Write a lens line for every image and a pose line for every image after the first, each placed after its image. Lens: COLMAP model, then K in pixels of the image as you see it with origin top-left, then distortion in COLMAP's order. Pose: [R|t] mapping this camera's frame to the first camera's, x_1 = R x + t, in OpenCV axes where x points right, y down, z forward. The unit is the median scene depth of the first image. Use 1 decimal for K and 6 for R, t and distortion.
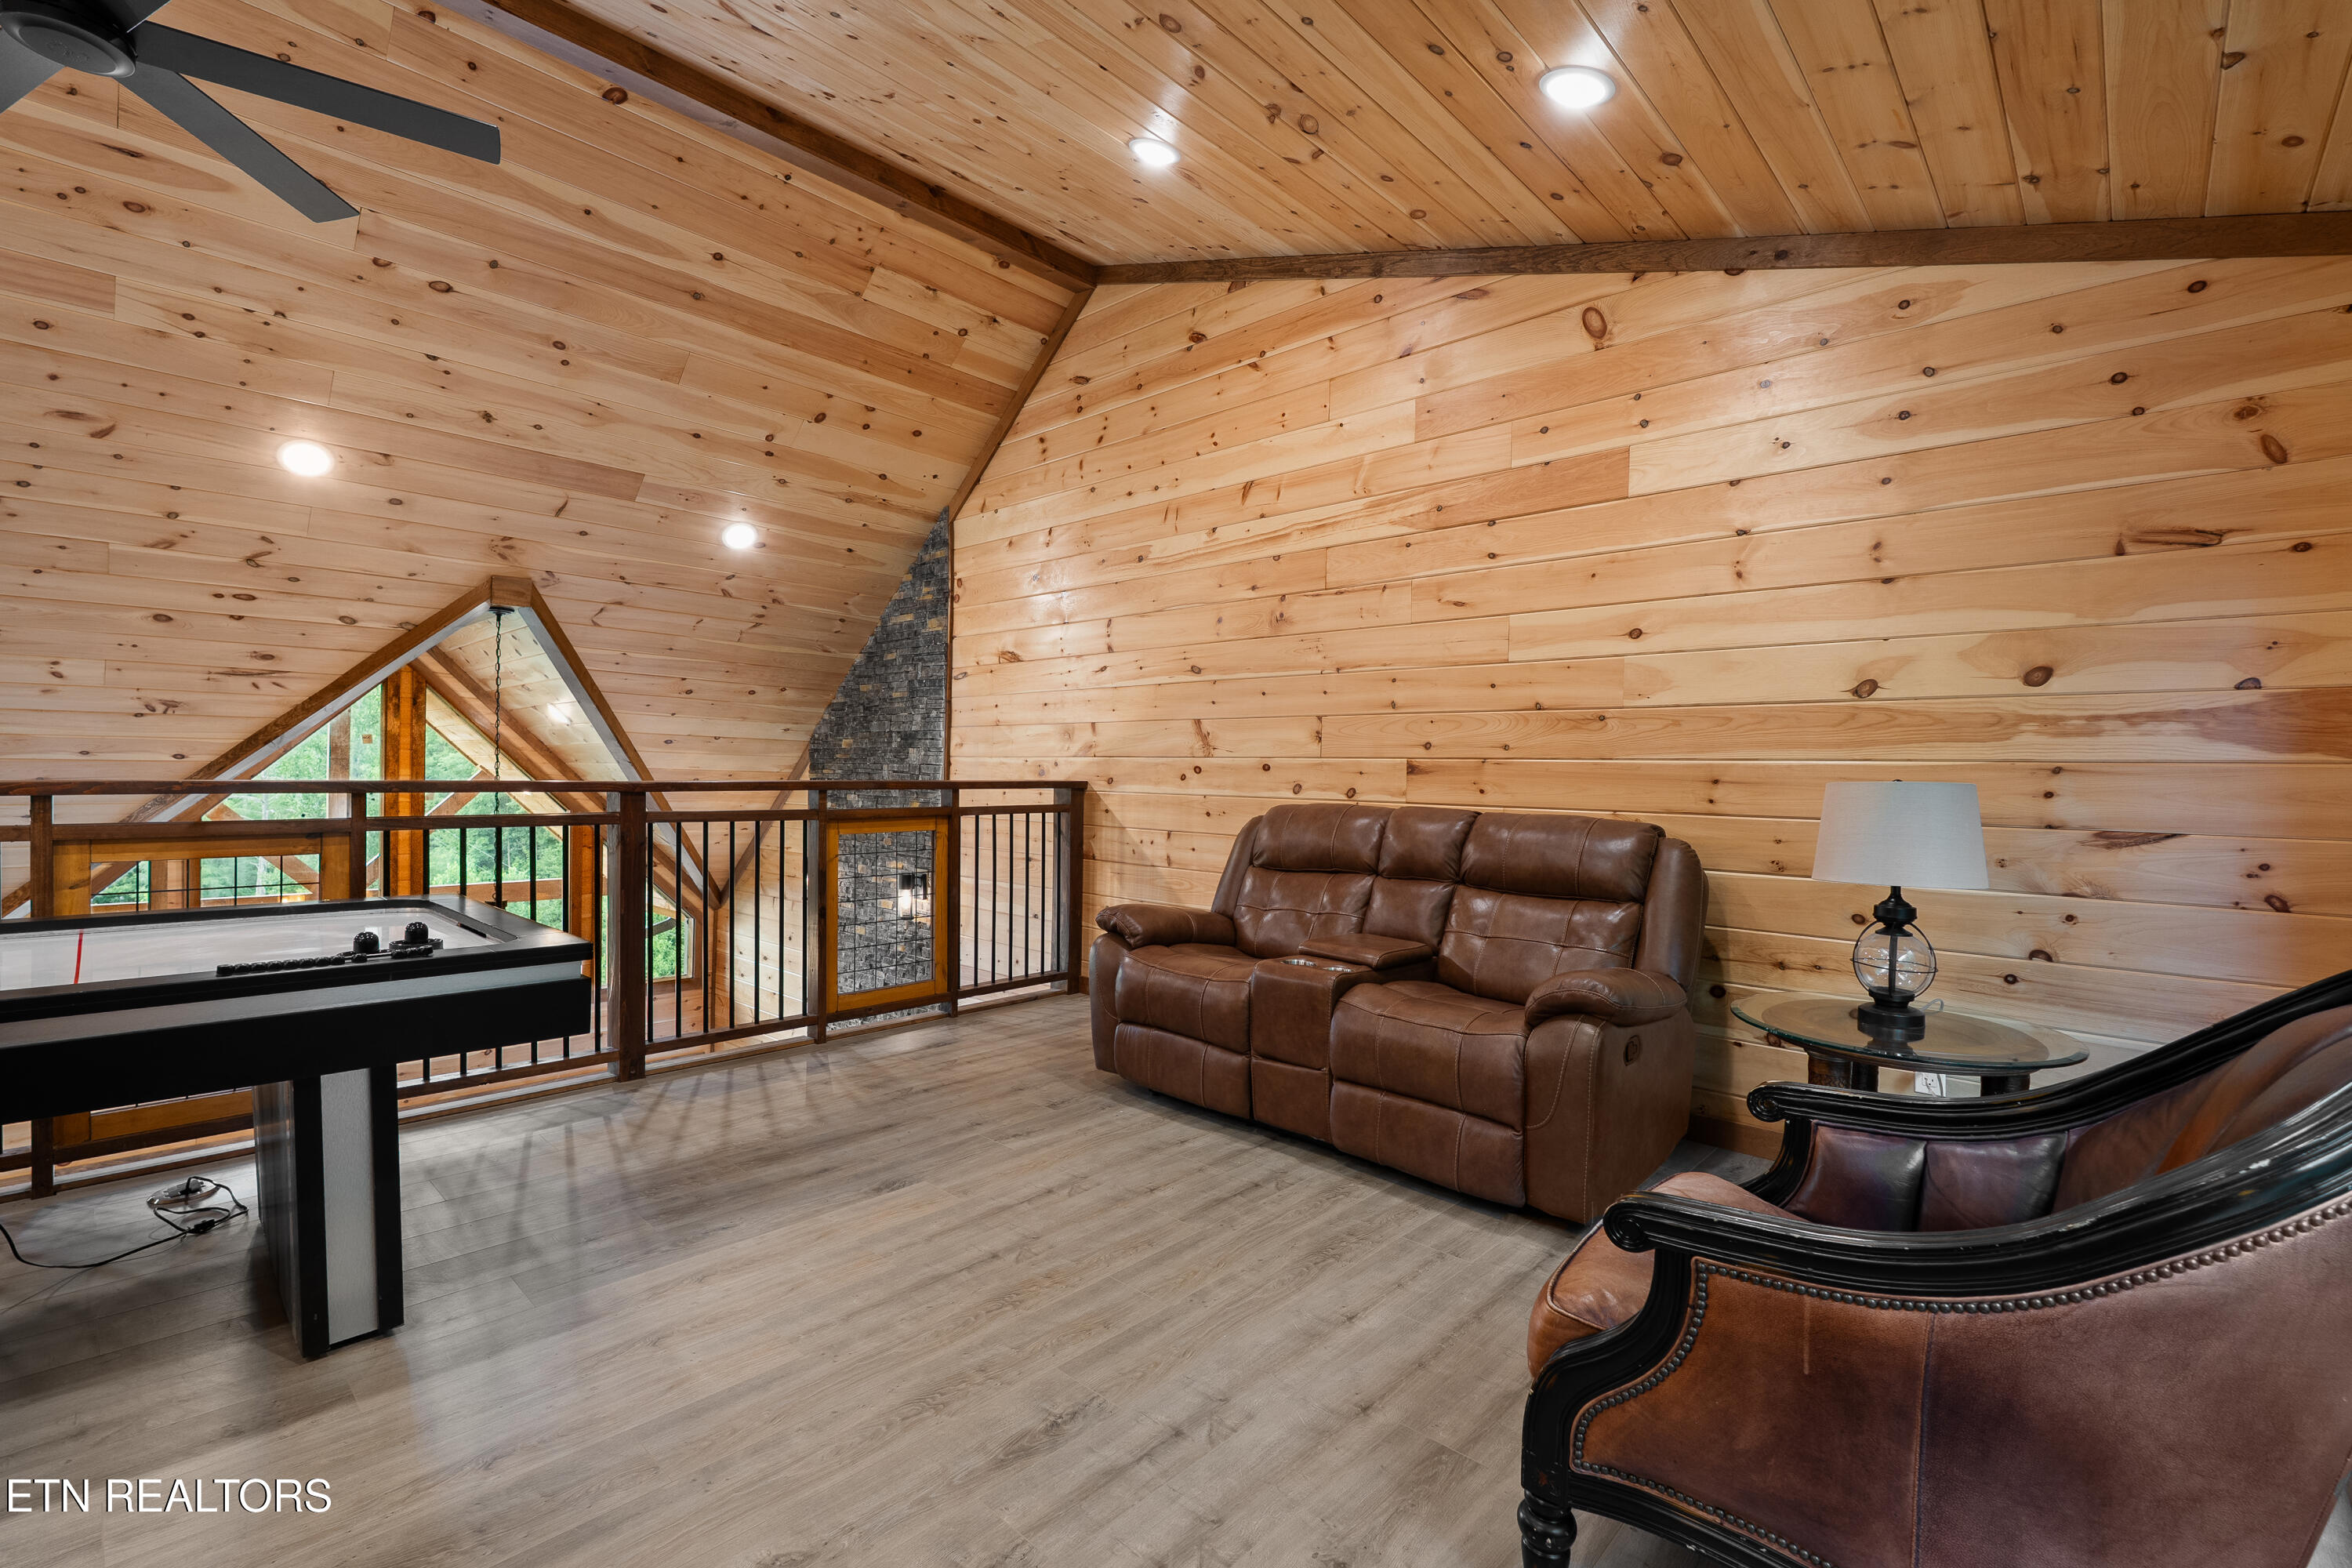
lens RADIAL K [[1028.1, 0, 1170.4], [0, 1028.1, 785.2], [0, 0, 1]] dist [-0.005741, 0.000147]
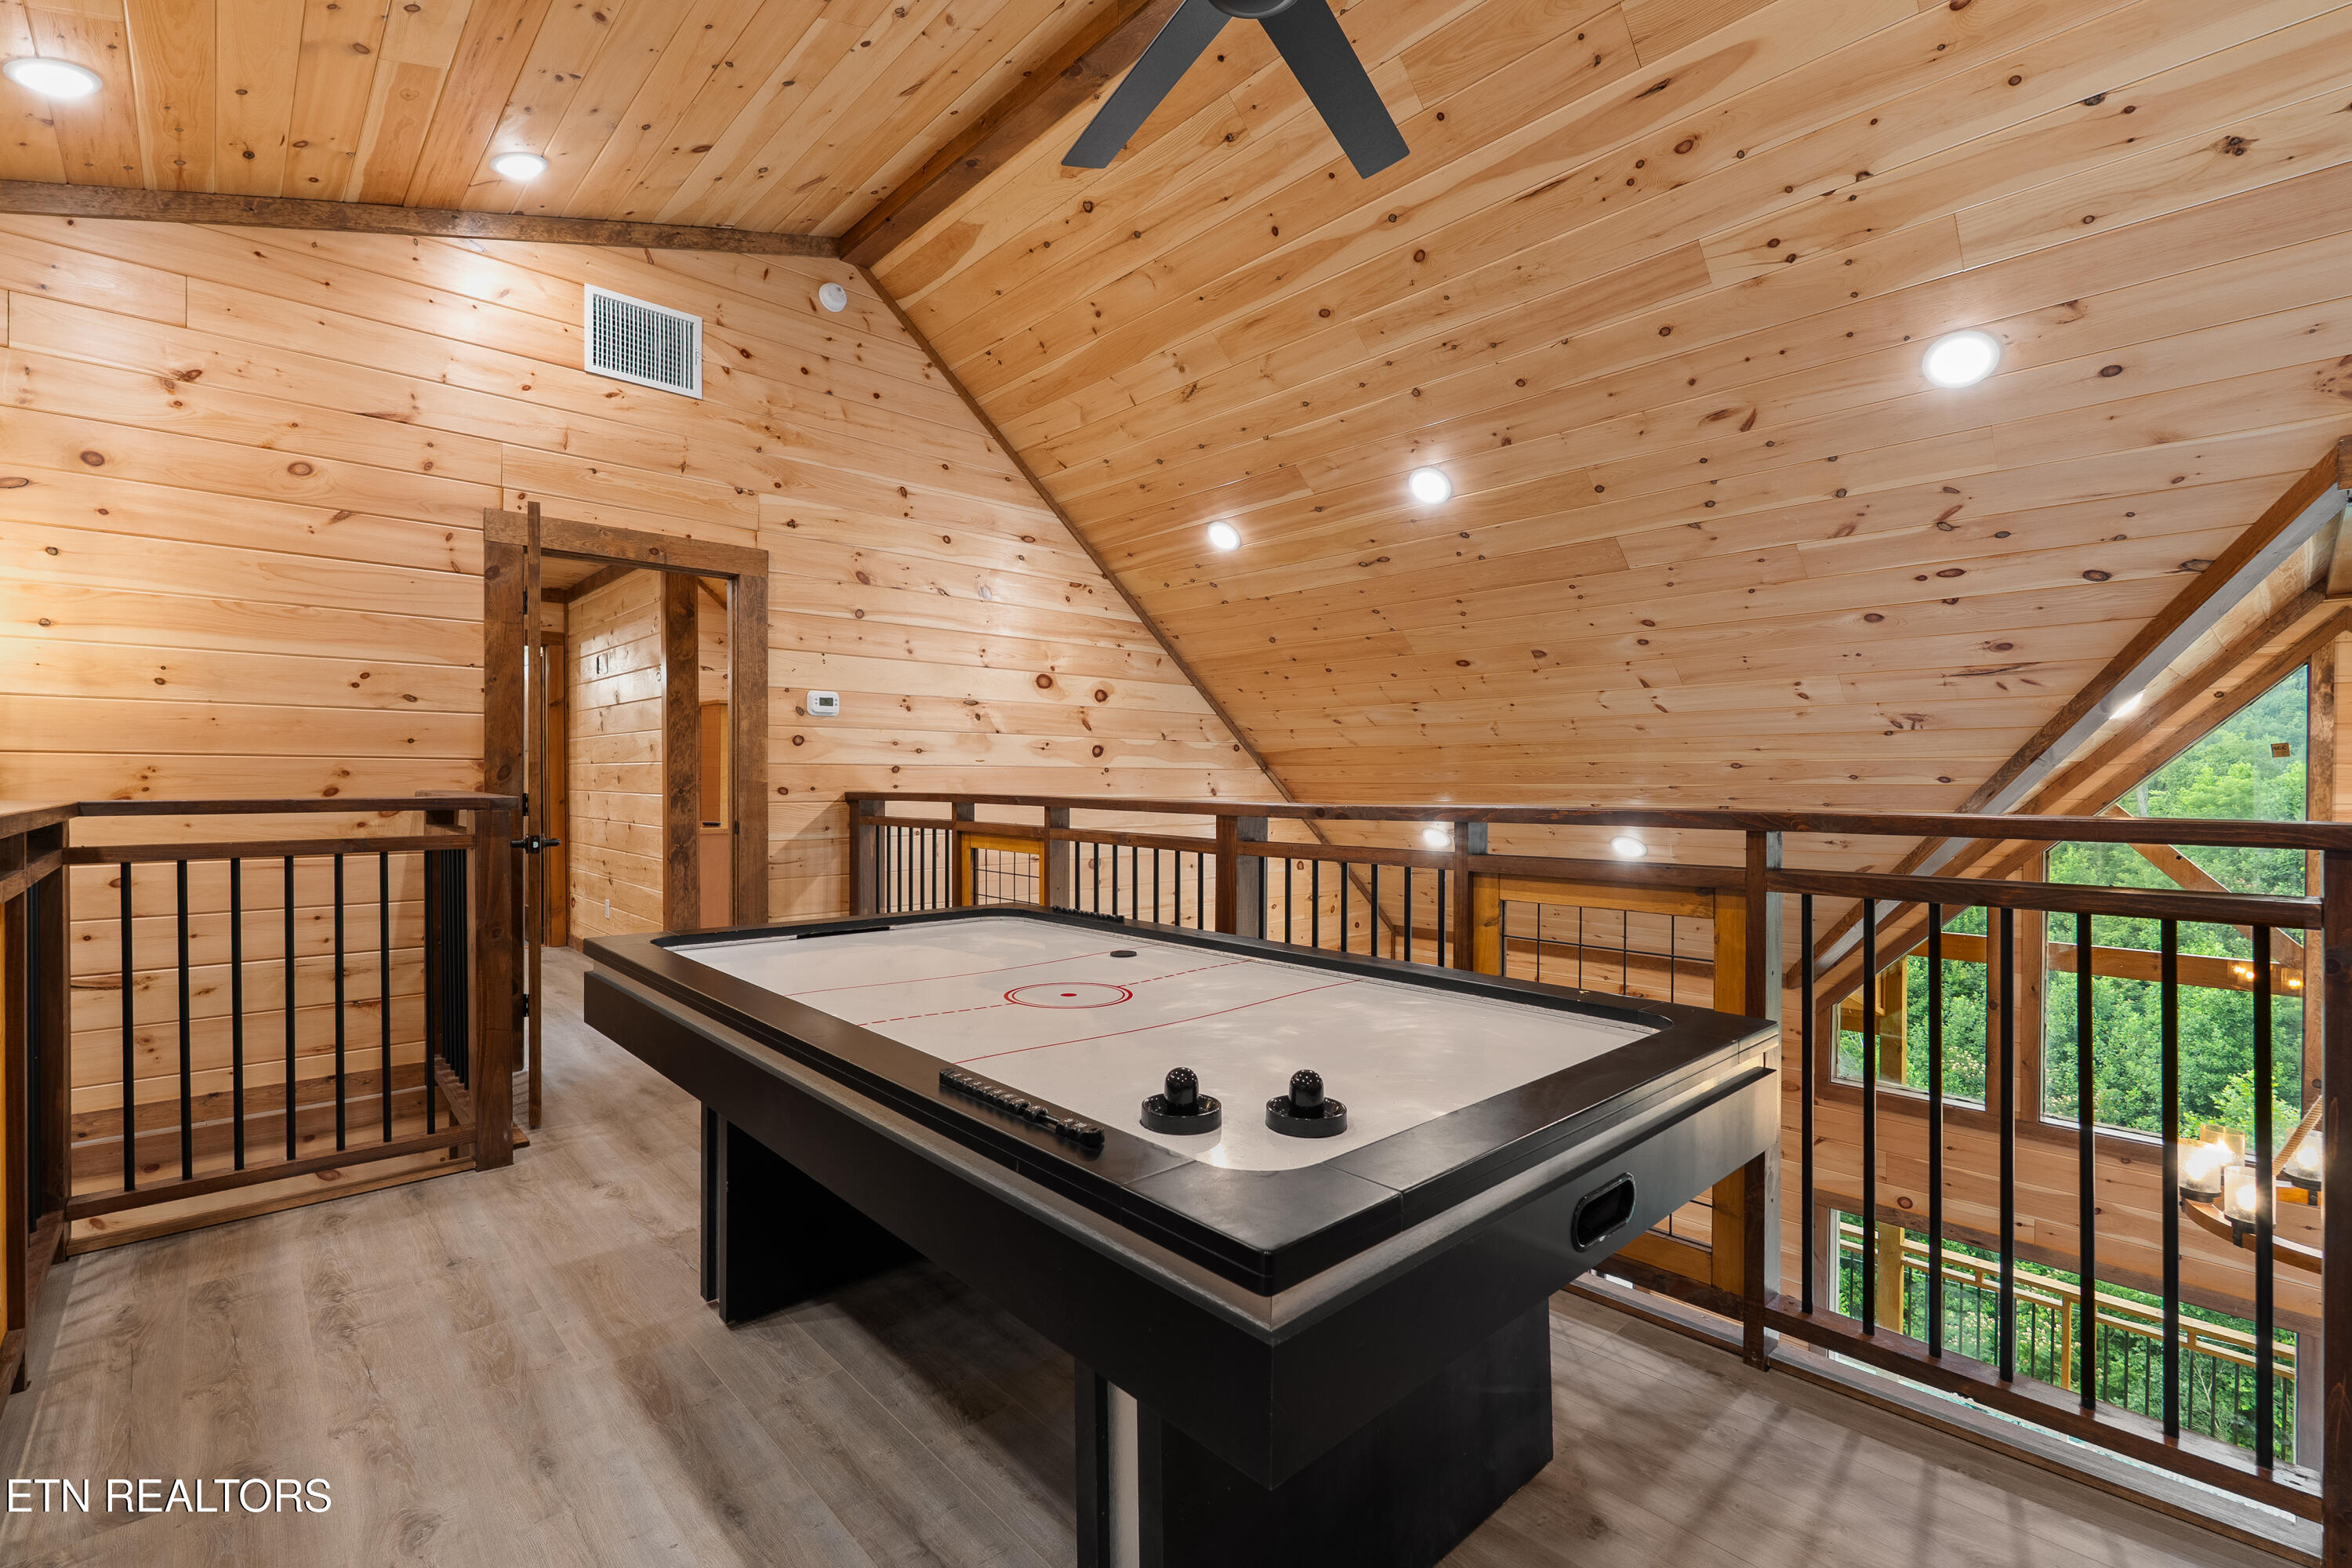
lens RADIAL K [[1028.1, 0, 1170.4], [0, 1028.1, 785.2], [0, 0, 1]] dist [-0.005741, 0.000147]
pose [[-0.068544, -0.010053, -0.997597, -0.101148], [-0.015717, 0.999836, -0.008995, -0.007153], [0.997524, 0.015063, -0.068691, 0.529930]]
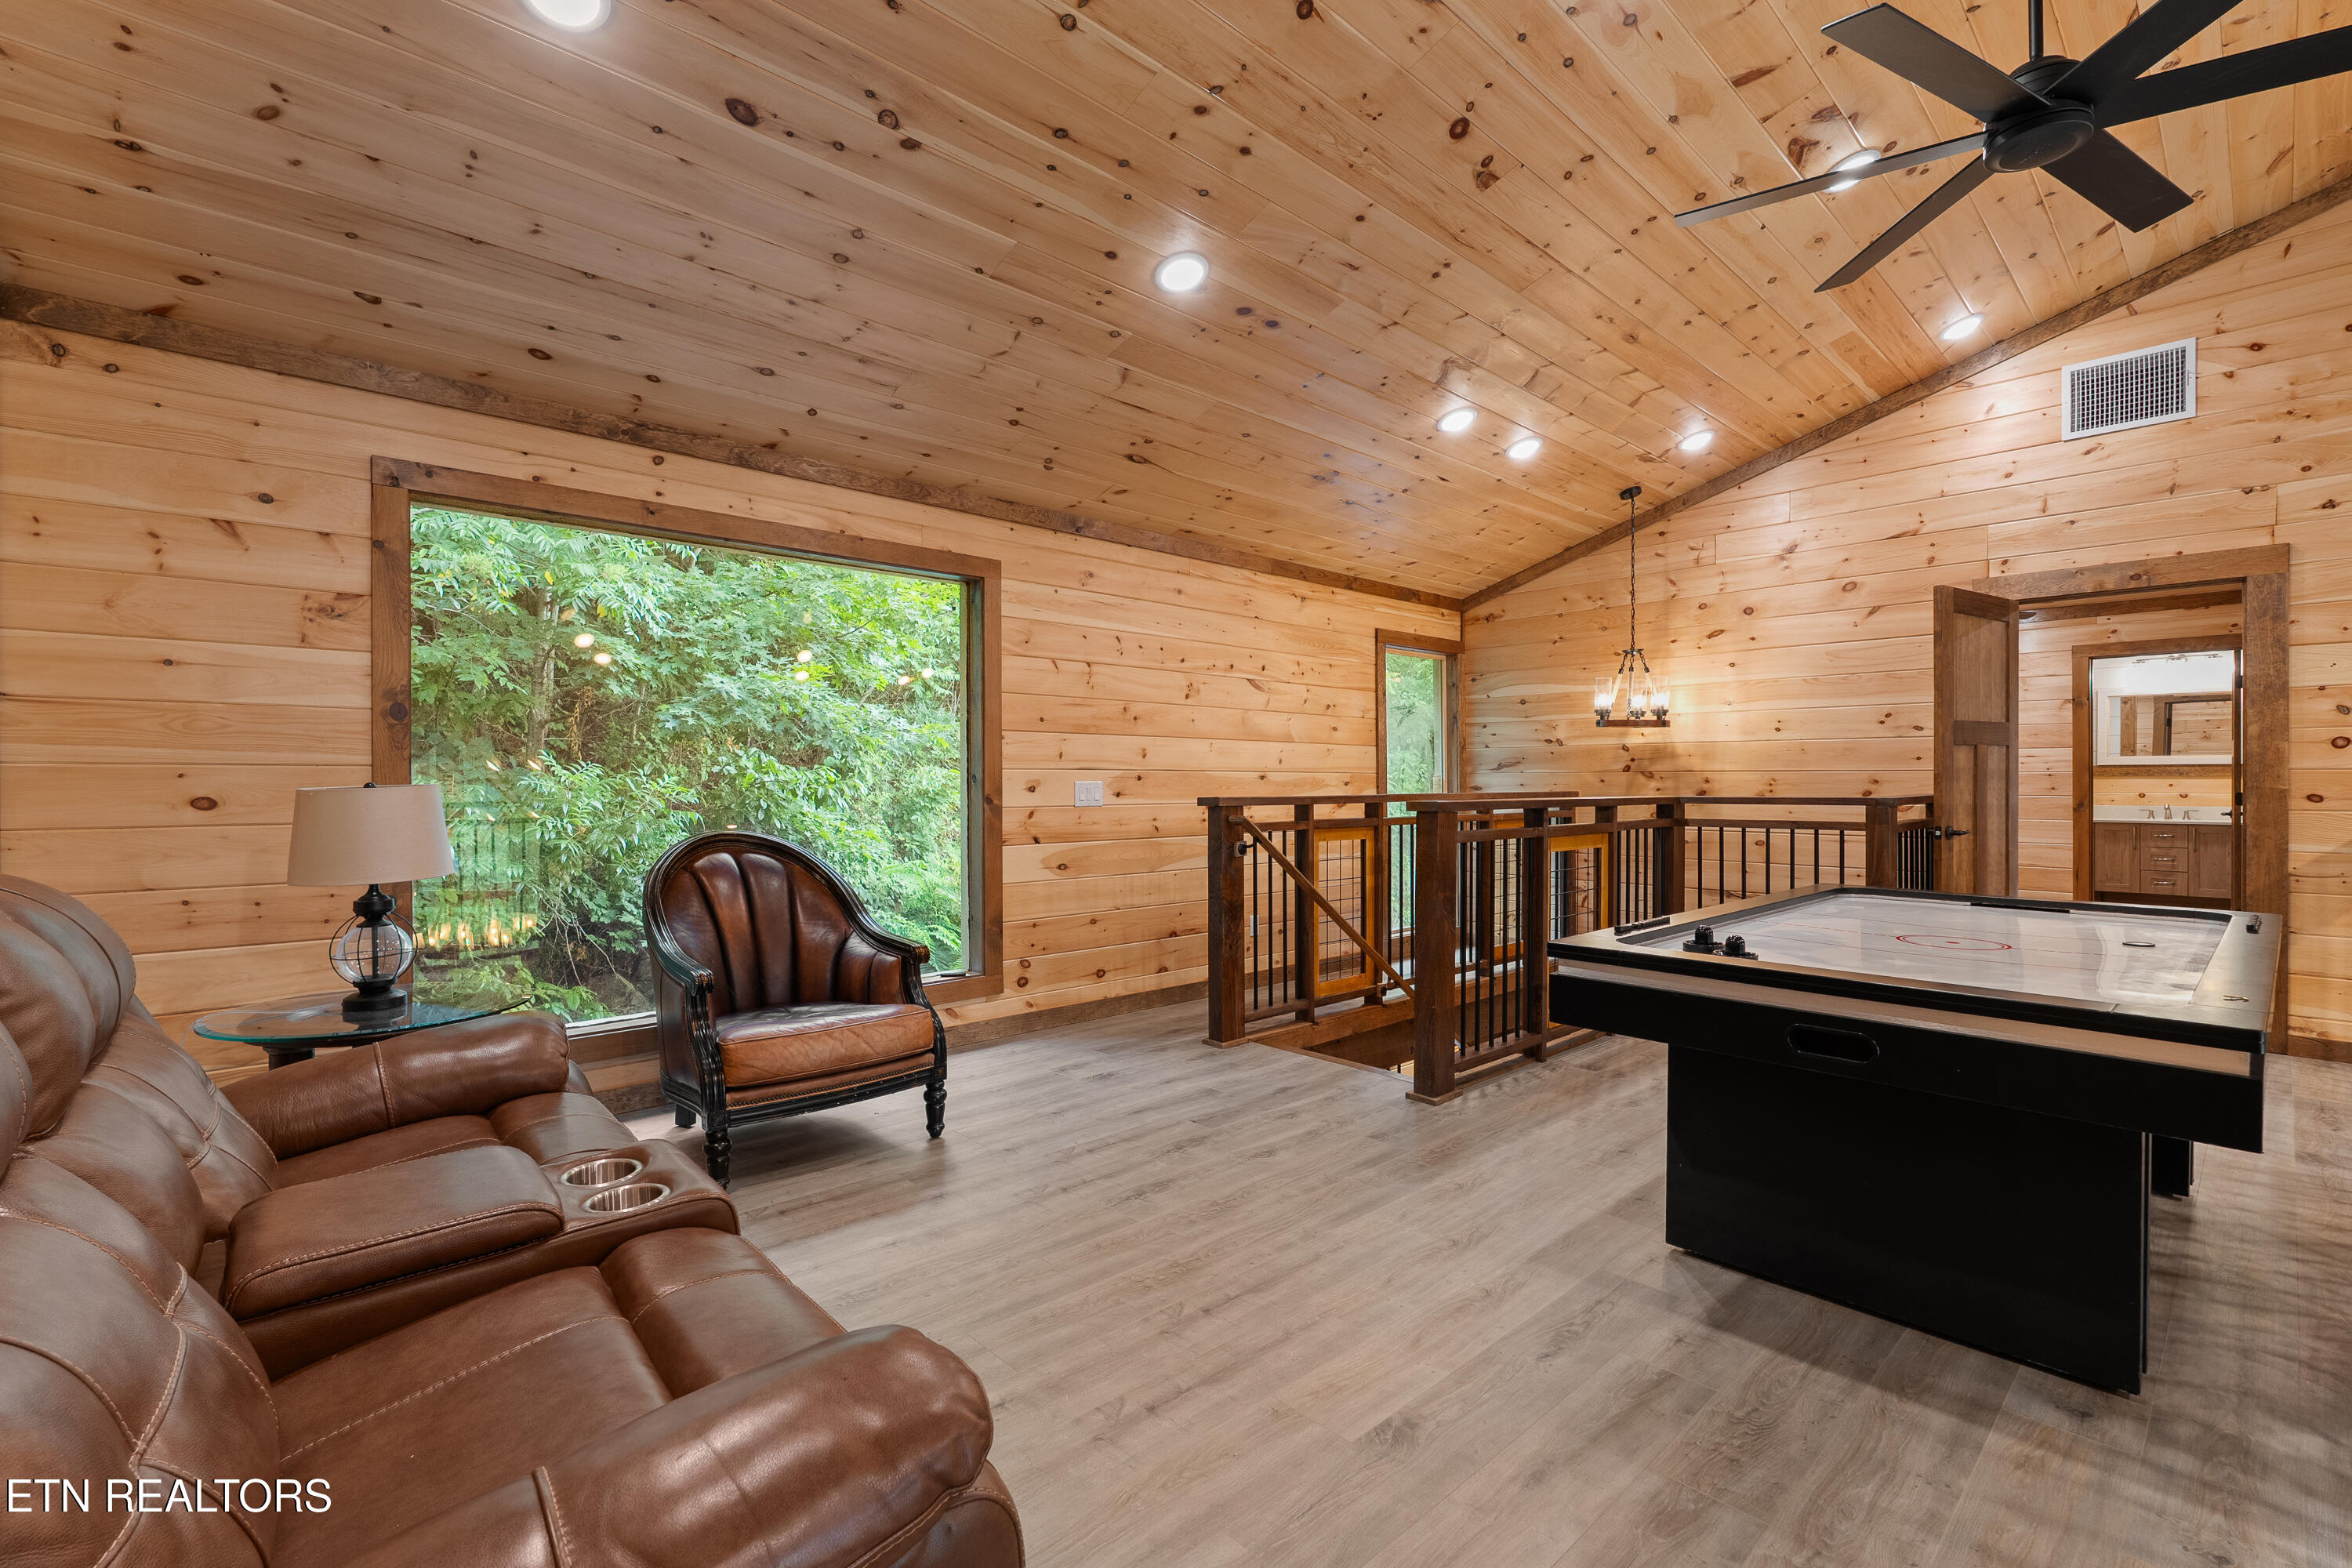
lens RADIAL K [[1028.1, 0, 1170.4], [0, 1028.1, 785.2], [0, 0, 1]] dist [-0.005741, 0.000147]
pose [[-0.997165, -0.015199, 0.073693, -0.121179], [-0.014029, 0.999768, 0.016363, -0.018683], [-0.073925, 0.015283, -0.997147, 1.165109]]
